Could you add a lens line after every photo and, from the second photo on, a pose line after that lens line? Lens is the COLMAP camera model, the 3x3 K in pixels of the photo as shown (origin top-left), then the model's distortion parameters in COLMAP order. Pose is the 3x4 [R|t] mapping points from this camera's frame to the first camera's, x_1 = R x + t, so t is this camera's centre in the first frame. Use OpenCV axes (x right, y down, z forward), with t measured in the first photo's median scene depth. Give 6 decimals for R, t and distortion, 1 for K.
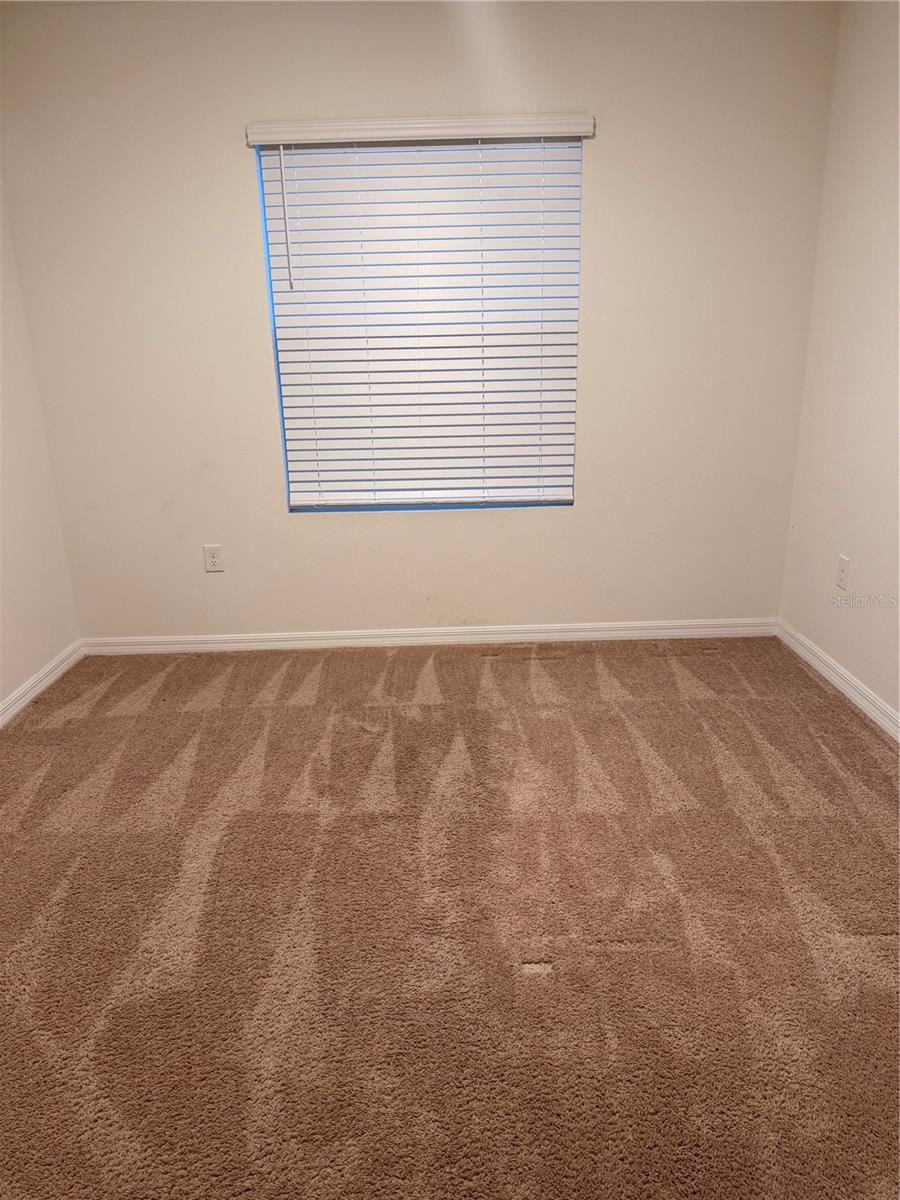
lens RADIAL K [[839.7, 0, 450.0], [0, 839.7, 600.0], [0, 0, 1]] dist [0.158381, -0.289948]
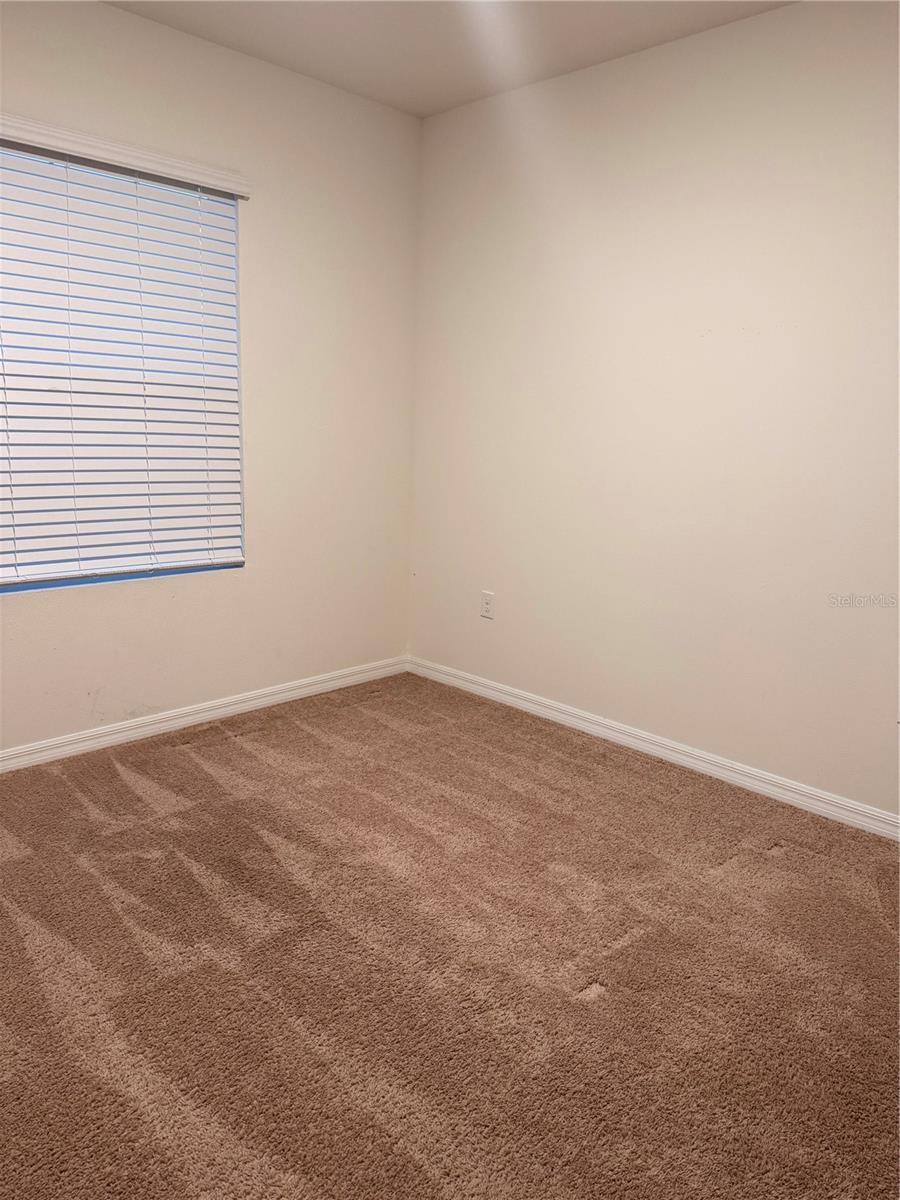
lens RADIAL K [[838.1, 0, 450.0], [0, 838.1, 600.0], [0, 0, 1]] dist [0.053803, -0.076156]
pose [[0.716810, -0.100544, 0.689981, -0.381814], [0.157929, 0.987244, -0.020209, -0.022205], [-0.679148, 0.123454, 0.723545, 0.184042]]
